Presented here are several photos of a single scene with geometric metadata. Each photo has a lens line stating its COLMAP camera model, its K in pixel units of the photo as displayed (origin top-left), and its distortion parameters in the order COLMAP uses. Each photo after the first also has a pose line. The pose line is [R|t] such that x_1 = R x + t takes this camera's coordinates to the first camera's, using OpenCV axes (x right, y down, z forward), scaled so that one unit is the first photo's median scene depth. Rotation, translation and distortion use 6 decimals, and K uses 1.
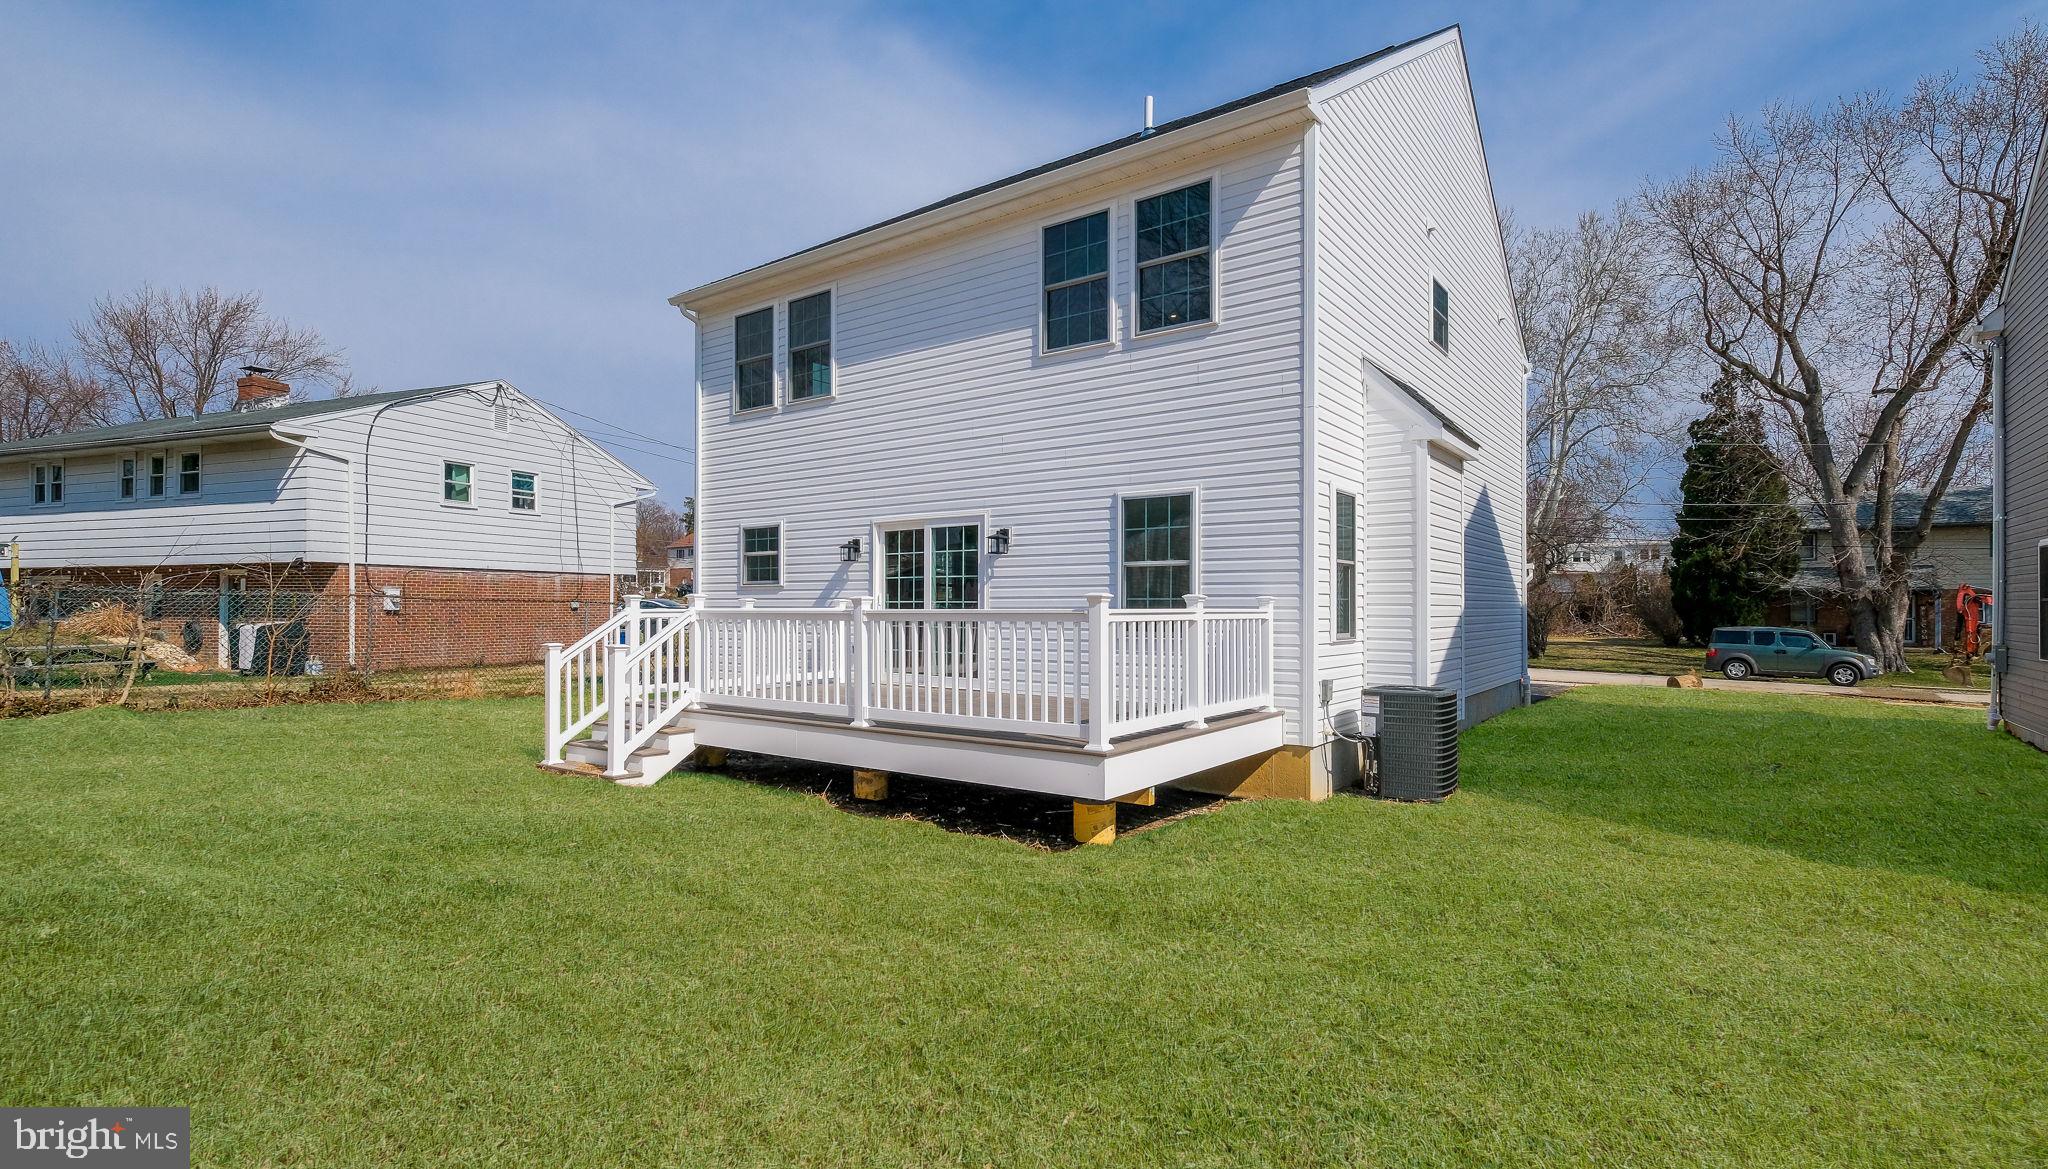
lens RADIAL K [[944.8, 0, 989.7], [0, 944.8, 626.0], [0, 0, 1]] dist [0.000824, -0.000115]
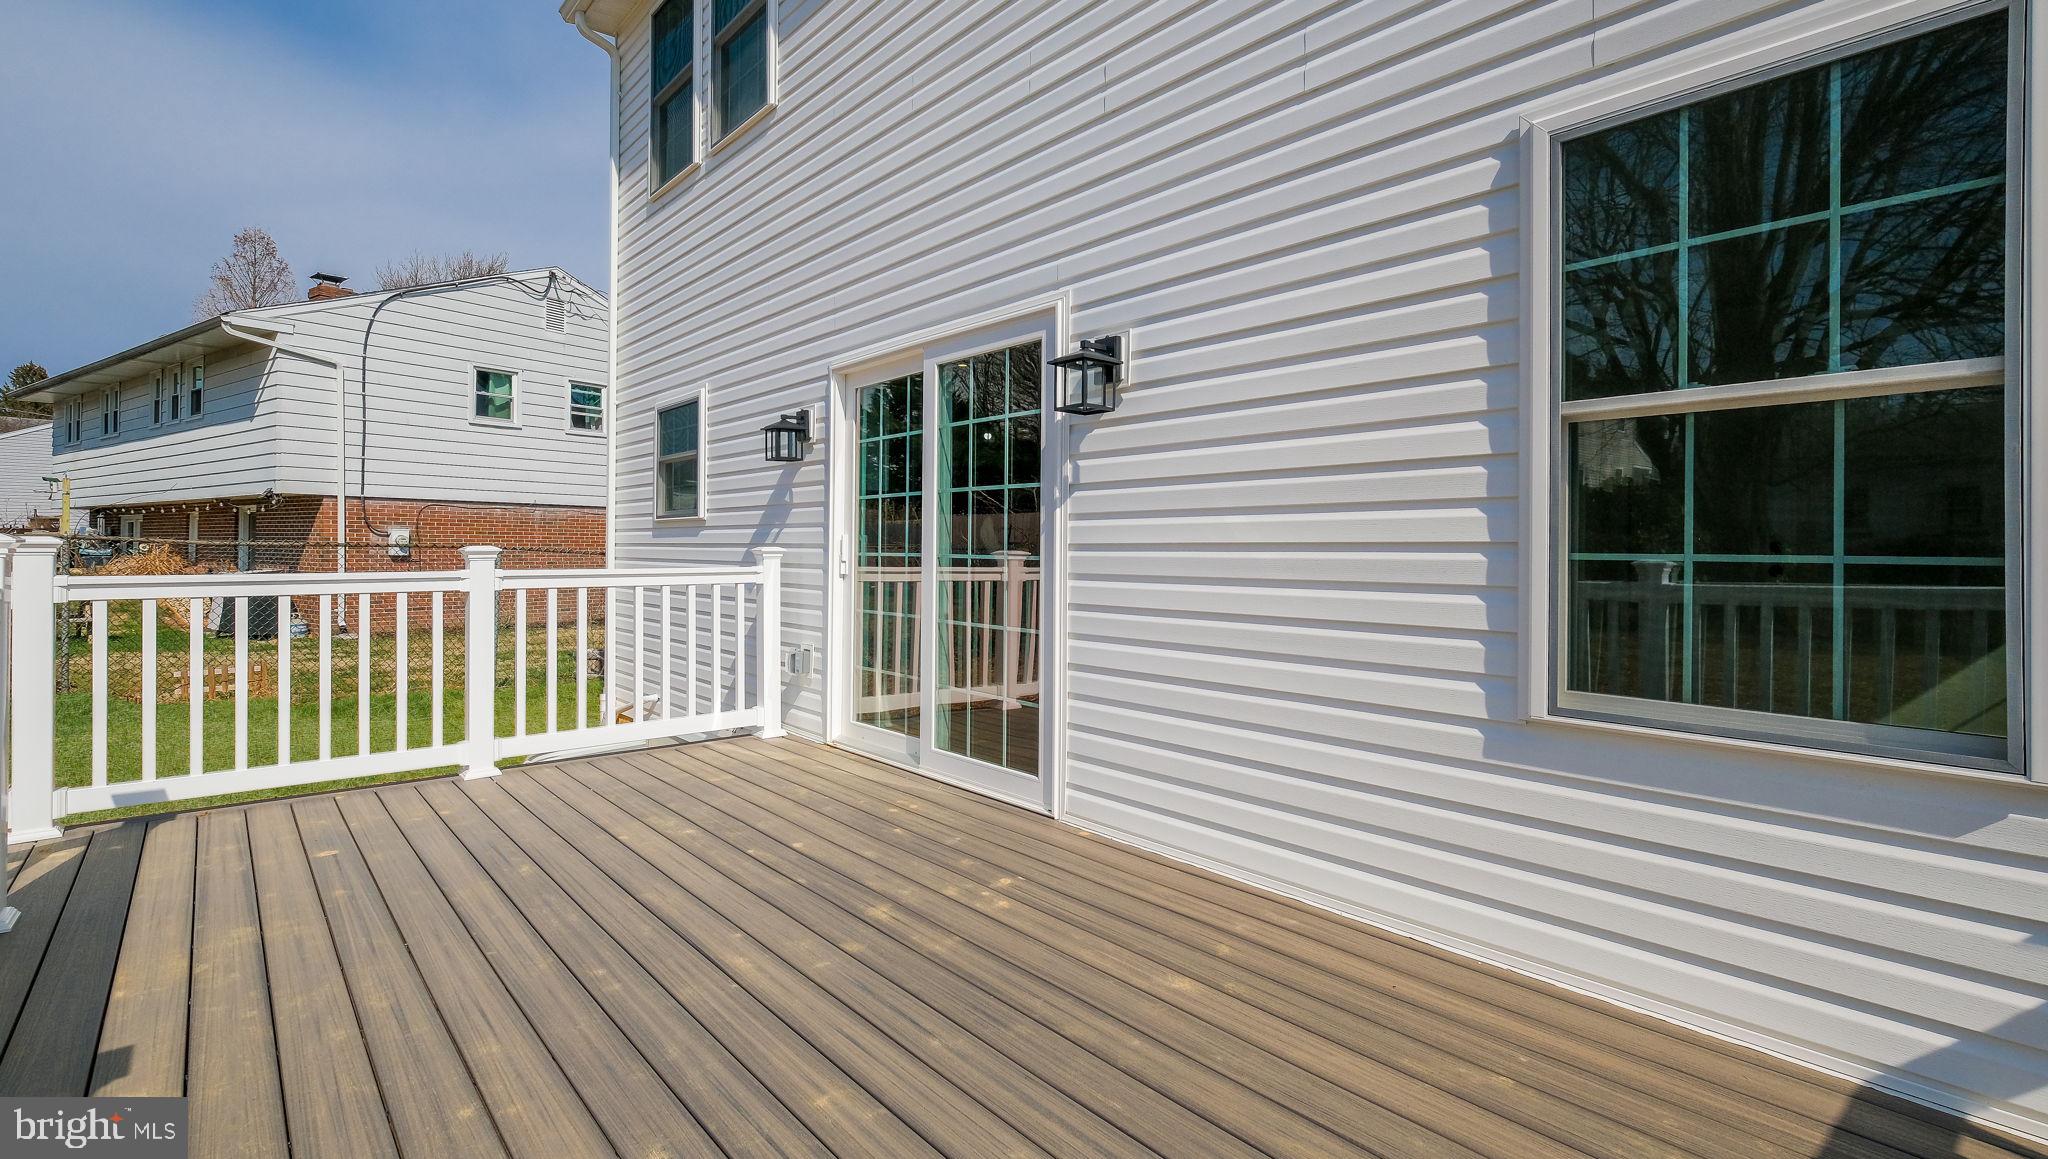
lens RADIAL K [[918.5, 0, 1025.2], [0, 918.5, 561.3], [0, 0, 1]] dist [0.000000, -0.000121]
pose [[0.981320, 0.006095, -0.192288, 0.041533], [-0.007235, 0.999960, -0.005229, -0.019525], [0.192248, 0.006523, 0.981325, 0.577285]]
